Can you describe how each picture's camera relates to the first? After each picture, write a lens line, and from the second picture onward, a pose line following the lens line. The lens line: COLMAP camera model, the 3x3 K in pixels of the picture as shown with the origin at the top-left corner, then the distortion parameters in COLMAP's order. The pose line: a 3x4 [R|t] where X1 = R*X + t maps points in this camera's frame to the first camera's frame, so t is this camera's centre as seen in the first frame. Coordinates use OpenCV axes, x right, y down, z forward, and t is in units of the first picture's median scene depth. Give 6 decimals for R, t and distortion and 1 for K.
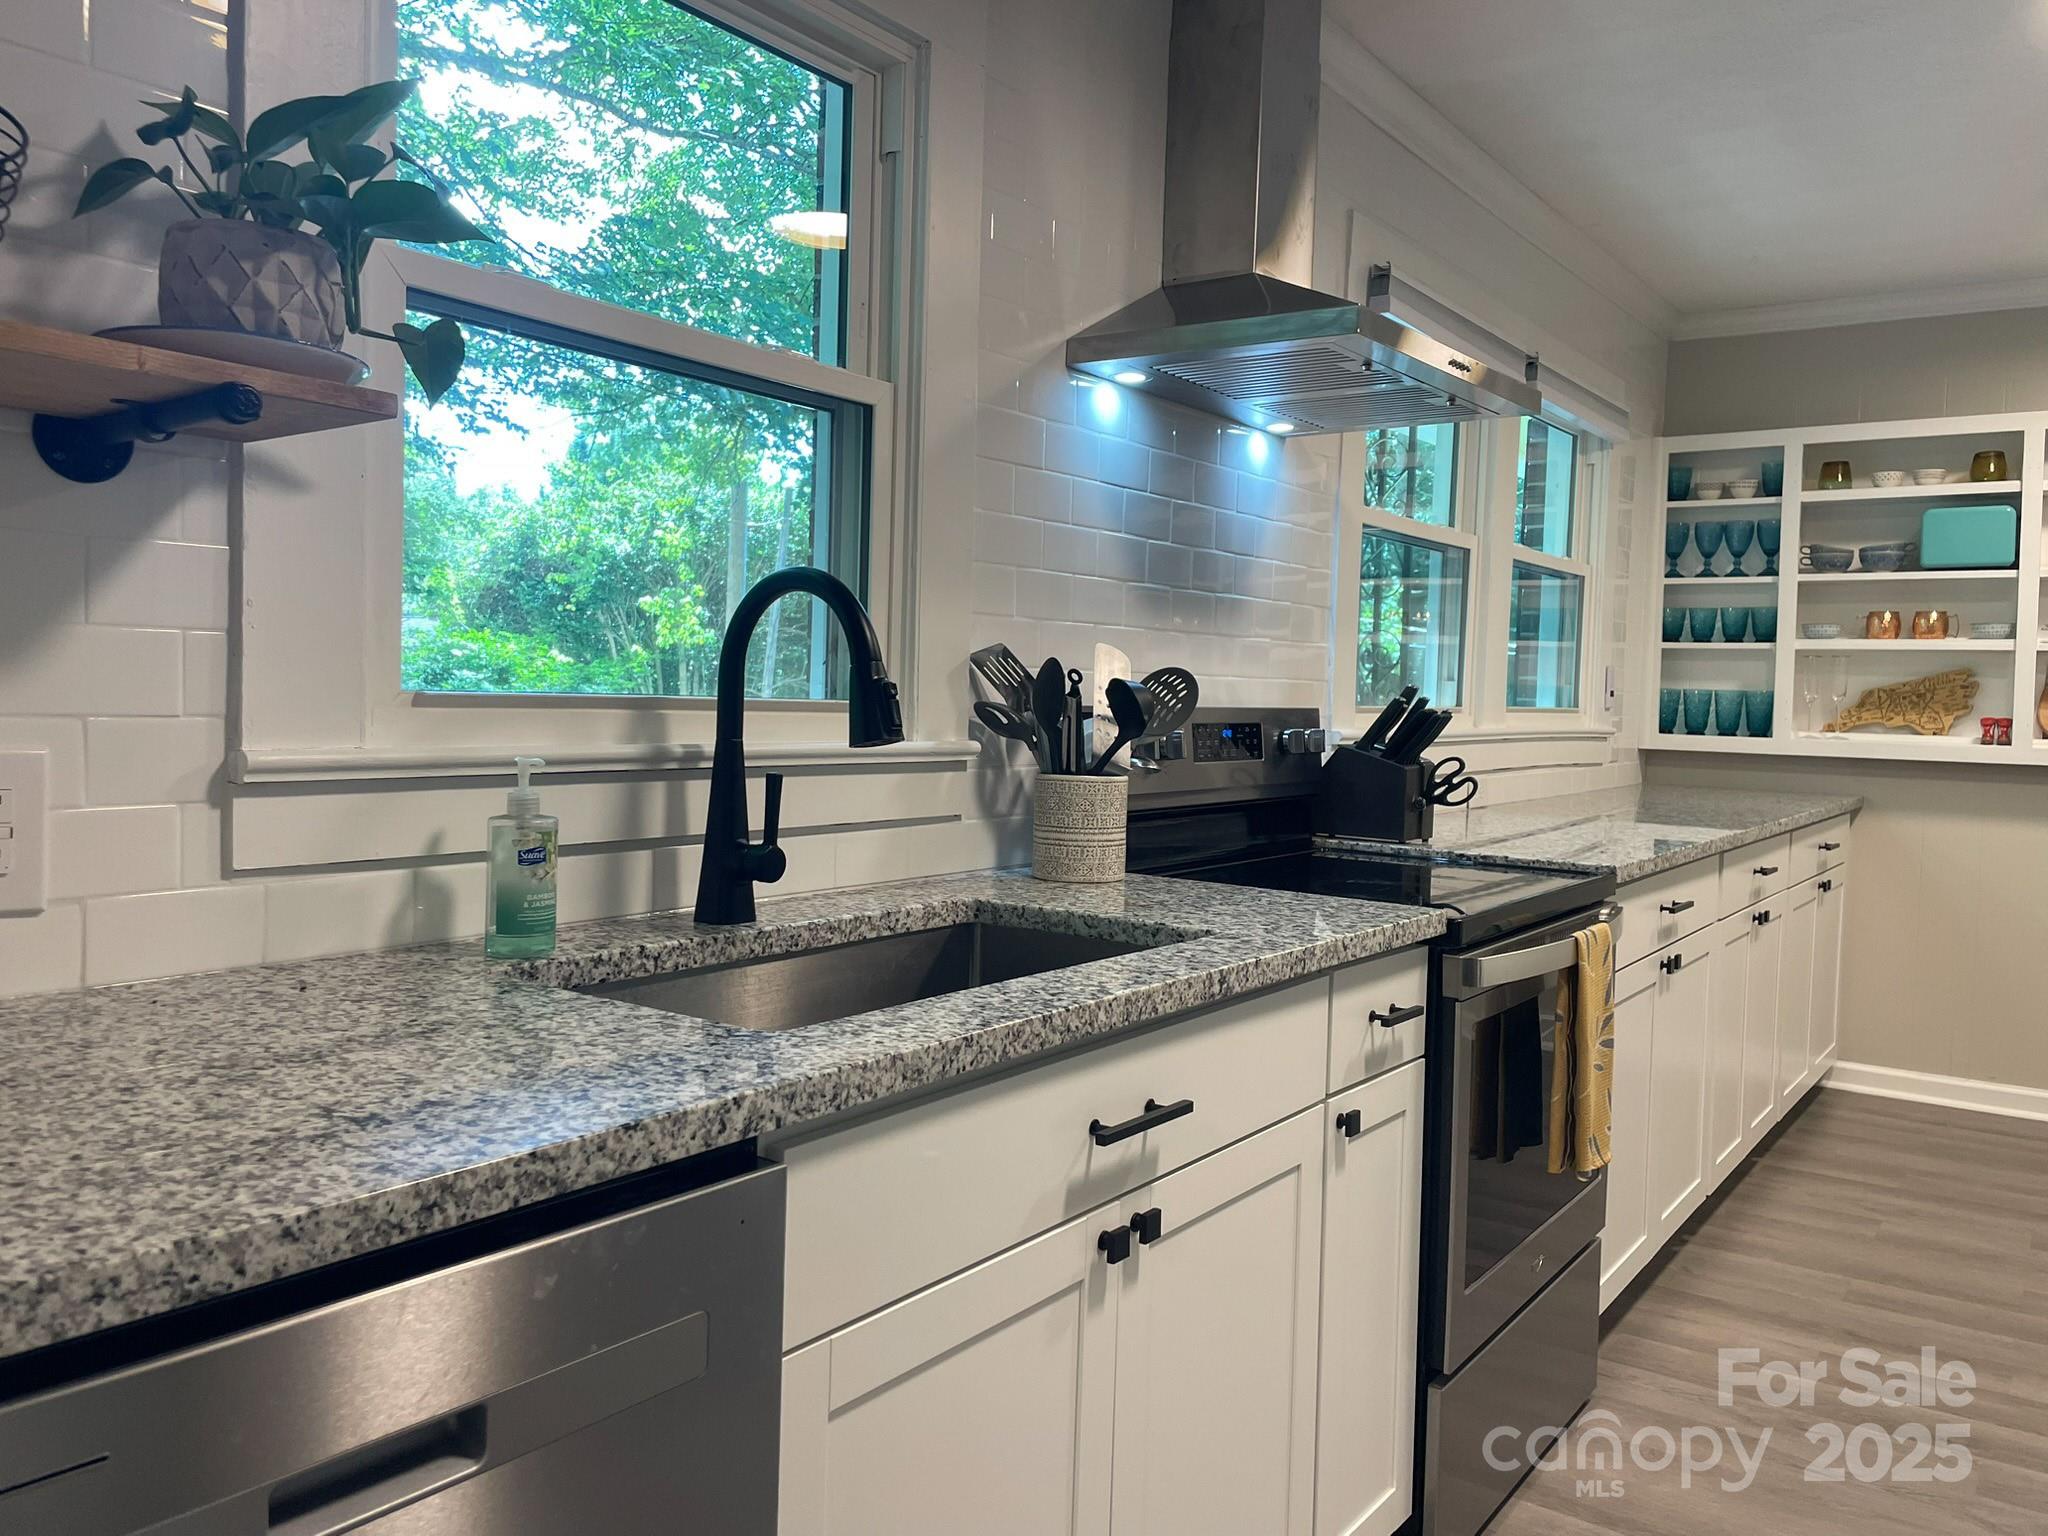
lens RADIAL K [[1575.9, 0, 1019.4], [0, 1575.9, 761.9], [0, 0, 1]] dist [0.068429, -0.080944]
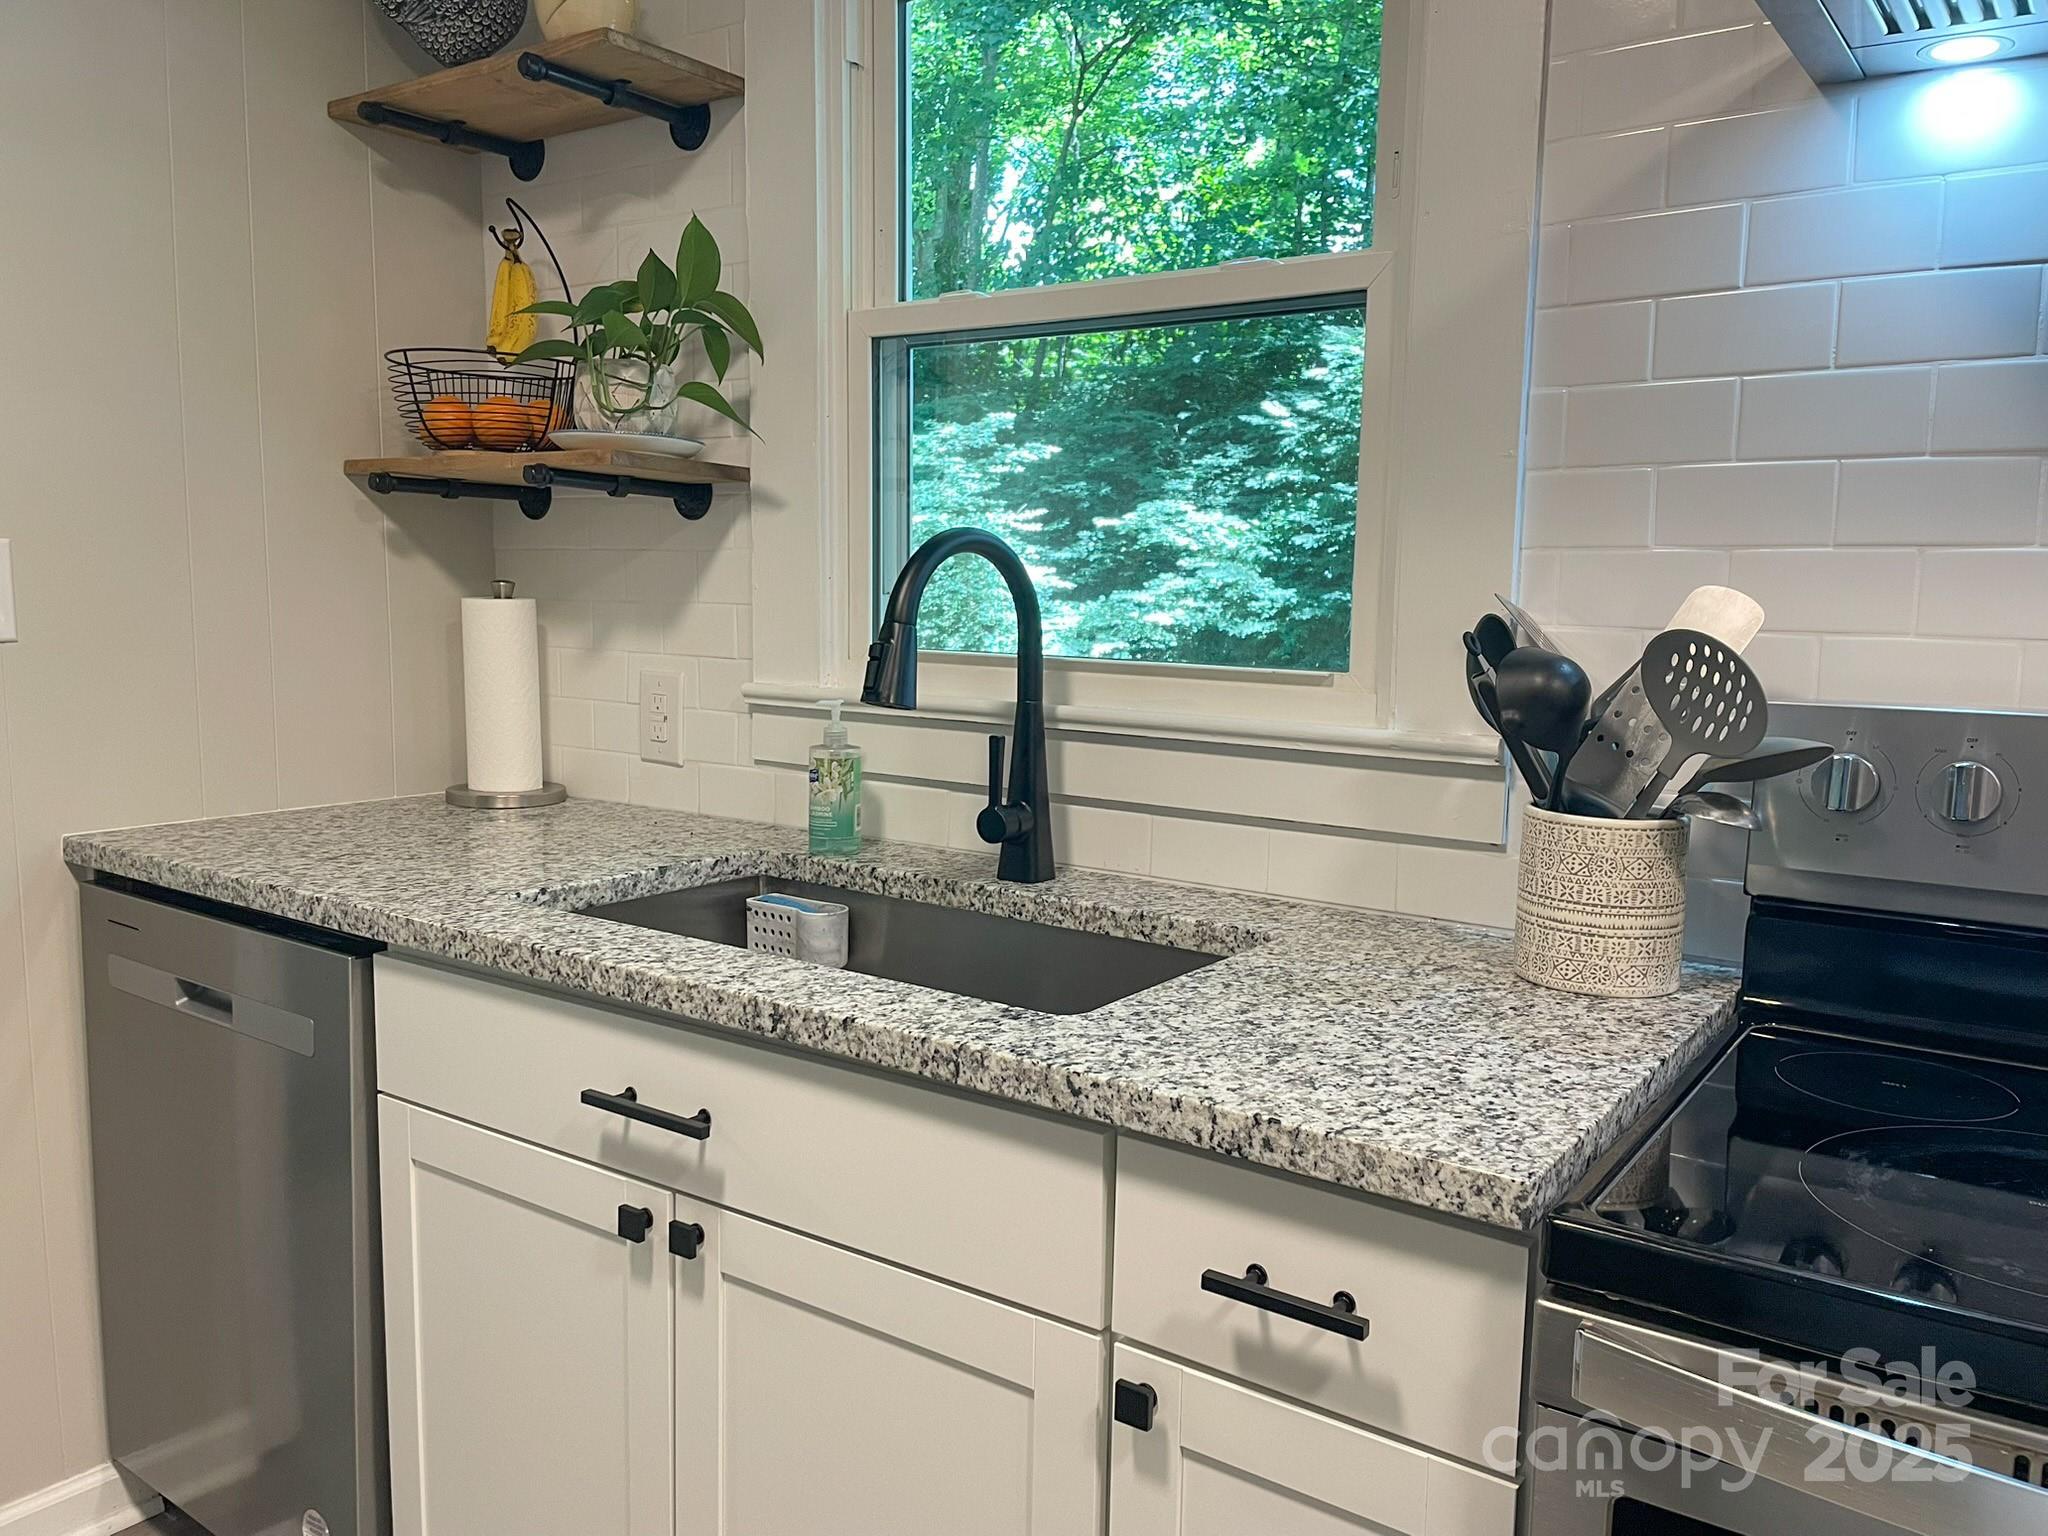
lens RADIAL K [[1575.9, 0, 1022.4], [0, 1575.9, 762.1], [0, 0, 1]] dist [0.068429, -0.080944]
pose [[0.009600, 0.088842, -0.995999, 0.992118], [-0.066000, 0.993930, 0.088022, -0.076021], [0.997773, 0.064891, 0.015405, 1.188813]]
